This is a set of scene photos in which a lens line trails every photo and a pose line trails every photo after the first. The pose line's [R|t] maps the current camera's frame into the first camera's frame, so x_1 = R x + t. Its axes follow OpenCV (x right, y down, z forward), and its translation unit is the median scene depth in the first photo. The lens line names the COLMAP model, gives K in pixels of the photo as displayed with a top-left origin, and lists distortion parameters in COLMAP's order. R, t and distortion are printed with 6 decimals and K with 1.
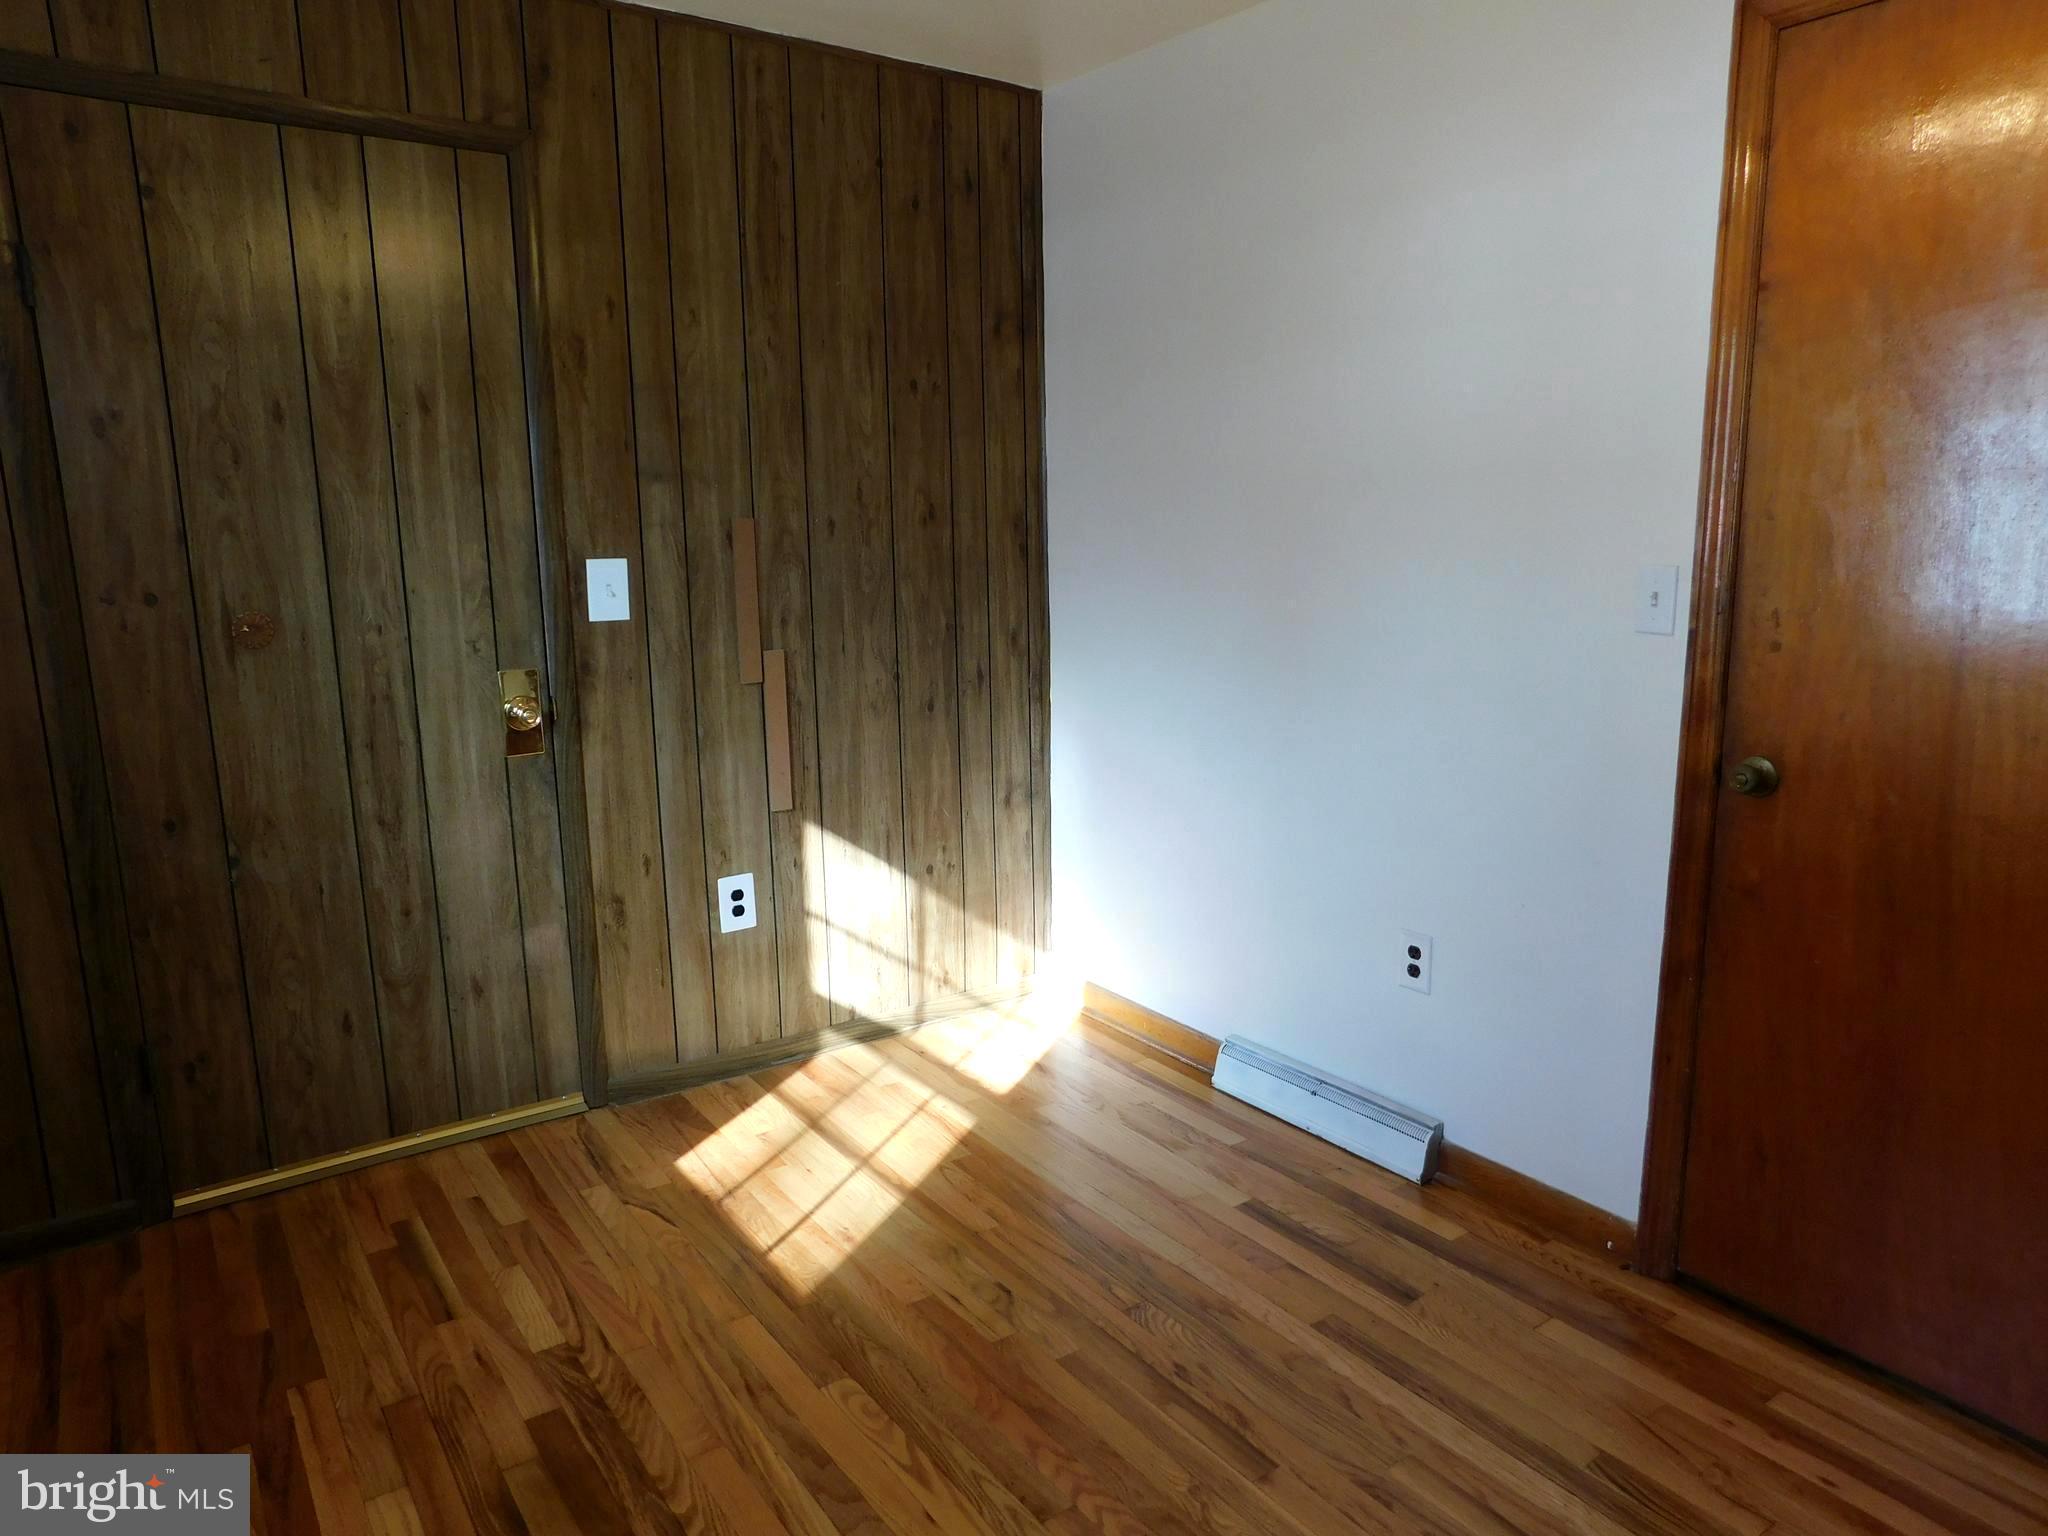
lens RADIAL K [[1353.3, 0, 1027.6], [0, 1353.3, 765.3], [0, 0, 1]] dist [-0.065926, 0.055374]
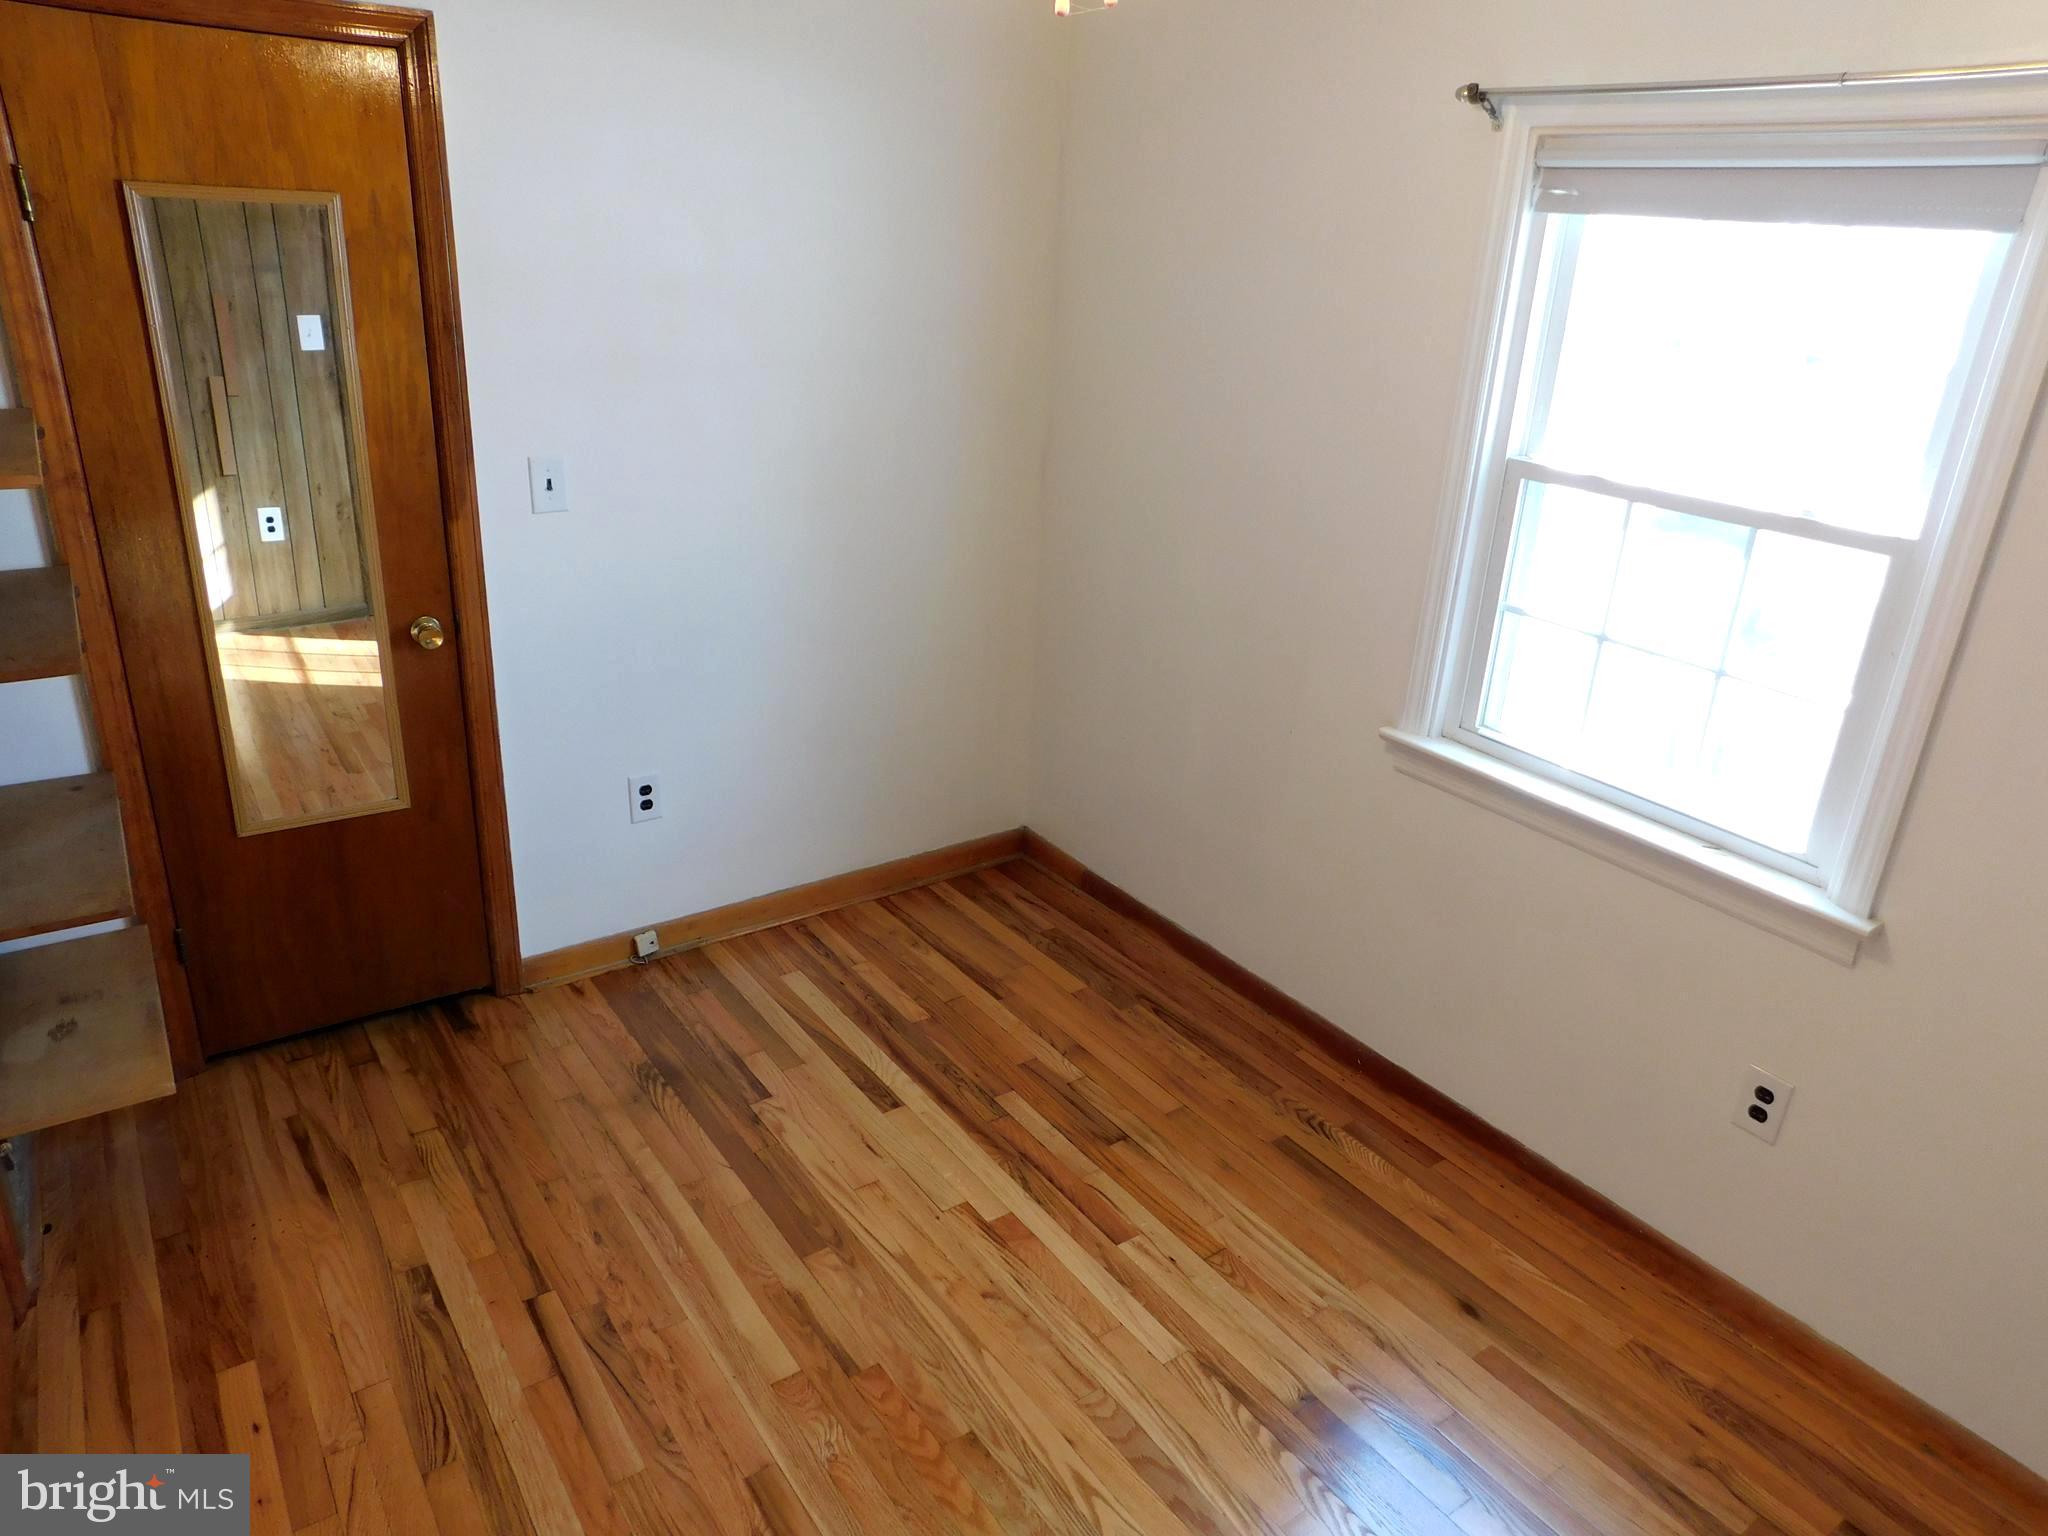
lens RADIAL K [[1353.3, 0, 1027.6], [0, 1353.3, 765.3], [0, 0, 1]] dist [-0.065926, 0.055374]
pose [[-0.999160, -0.039830, -0.009632, -0.003390], [-0.038604, 0.836049, 0.547295, -0.527425], [-0.013746, 0.547207, -0.836884, 1.550389]]
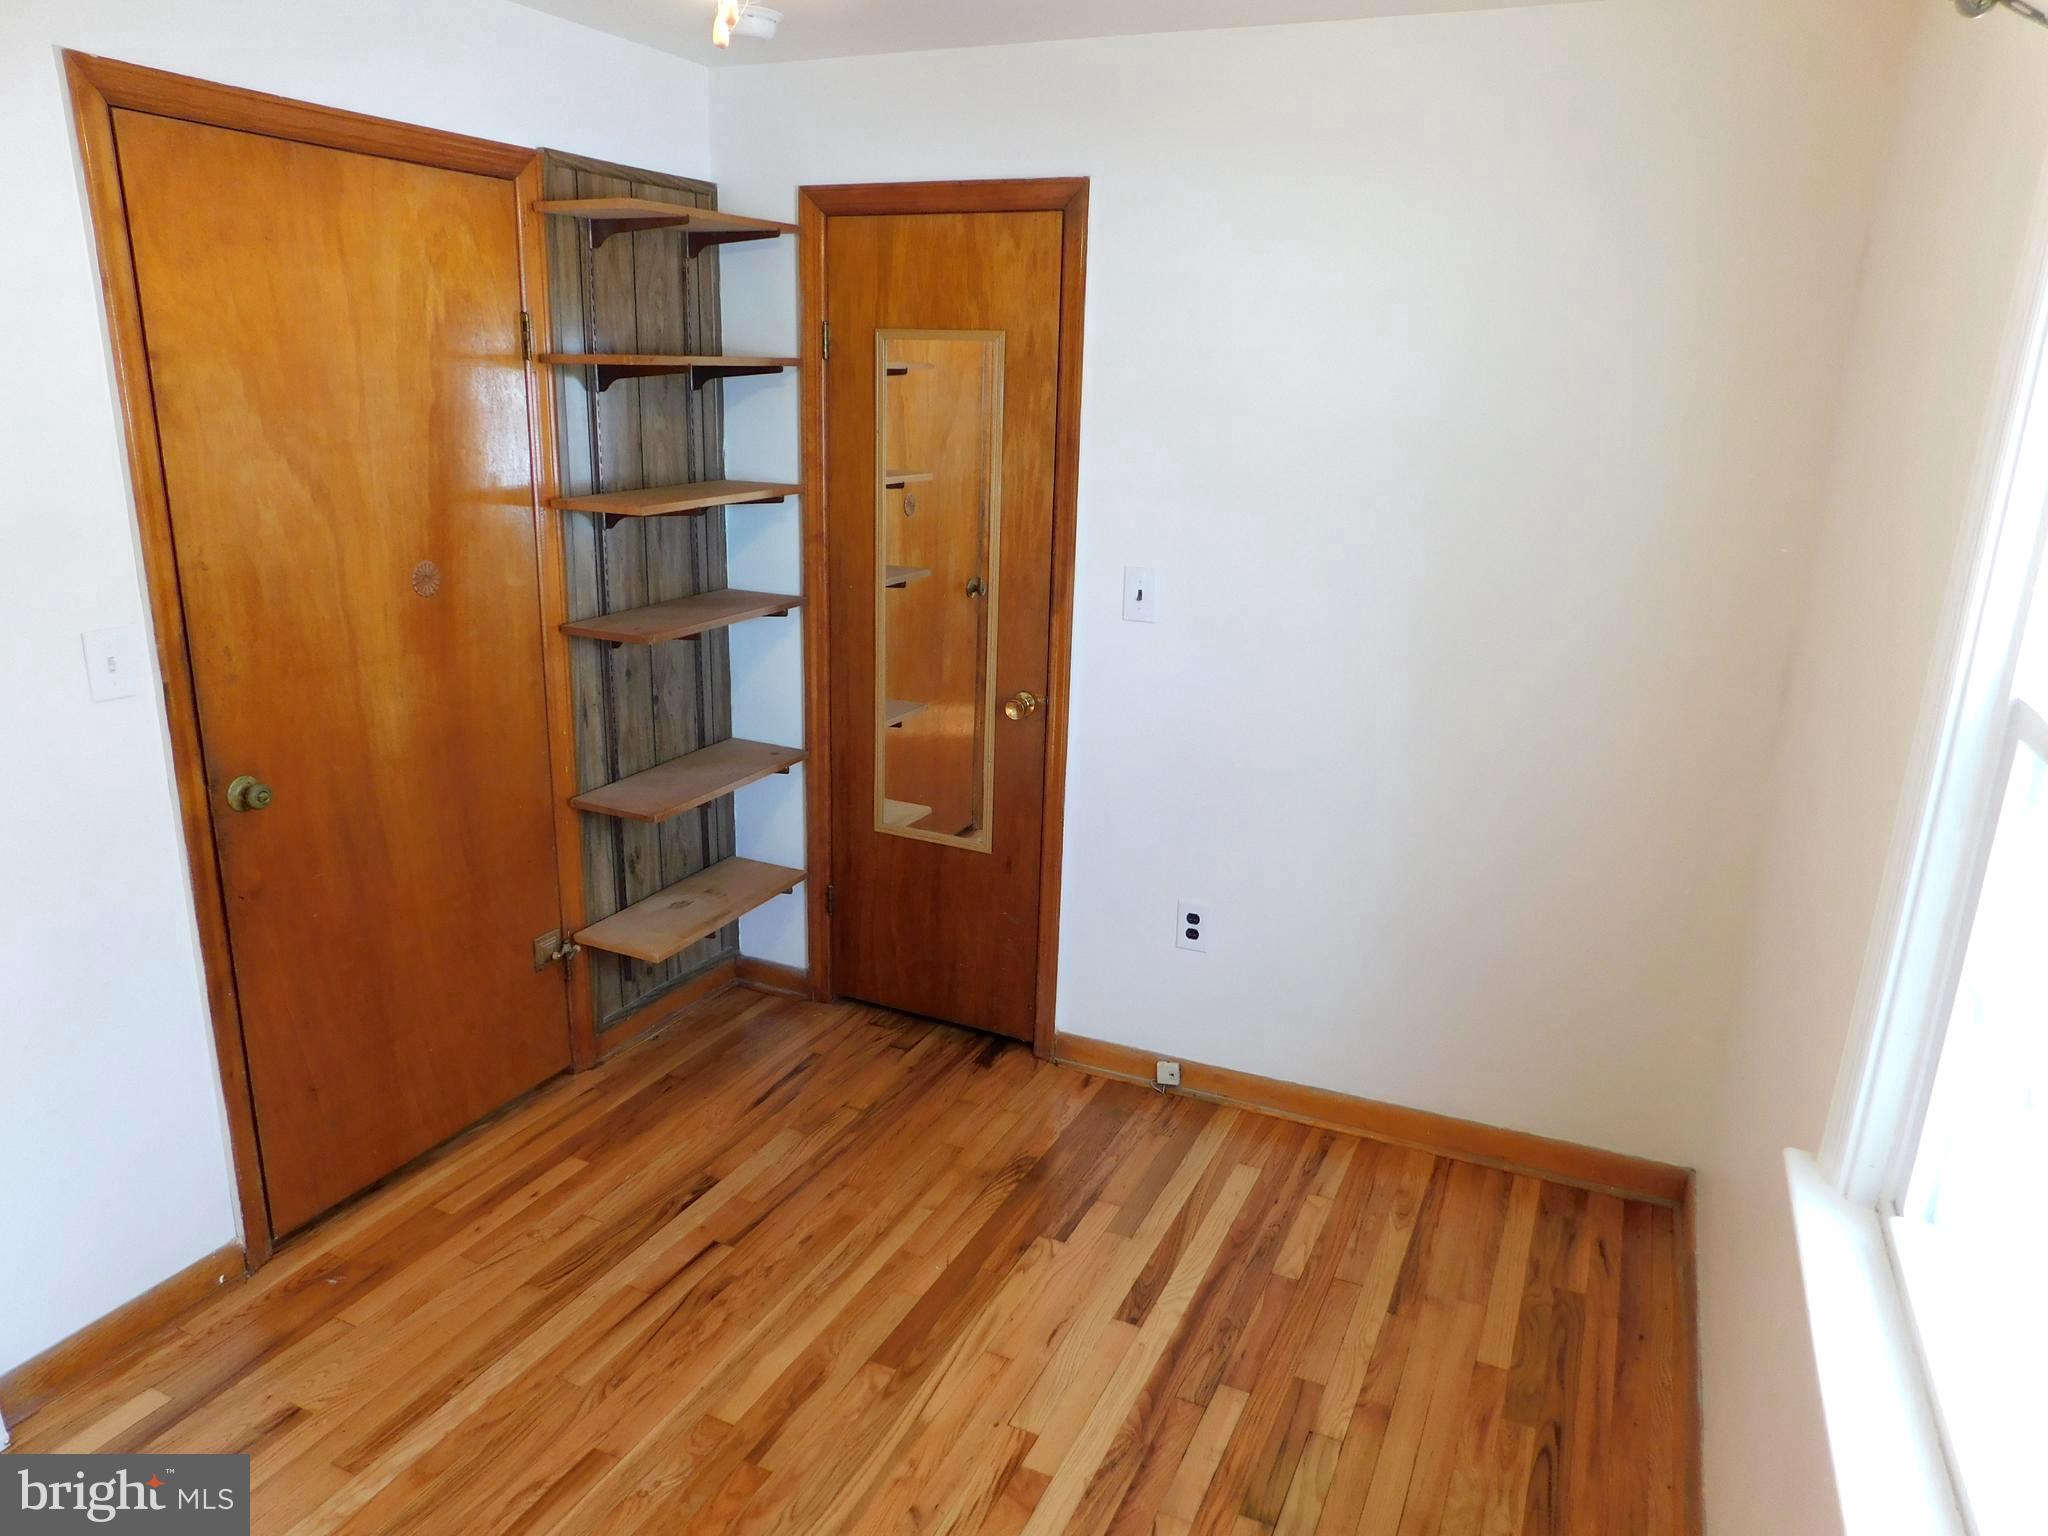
lens RADIAL K [[1353.3, 0, 1027.6], [0, 1353.3, 765.3], [0, 0, 1]] dist [-0.065926, 0.055374]
pose [[-0.496301, -0.244294, 0.833070, -0.775634], [0.140129, 0.924467, 0.354577, -0.347732], [-0.856767, 0.292714, -0.424581, 0.981448]]
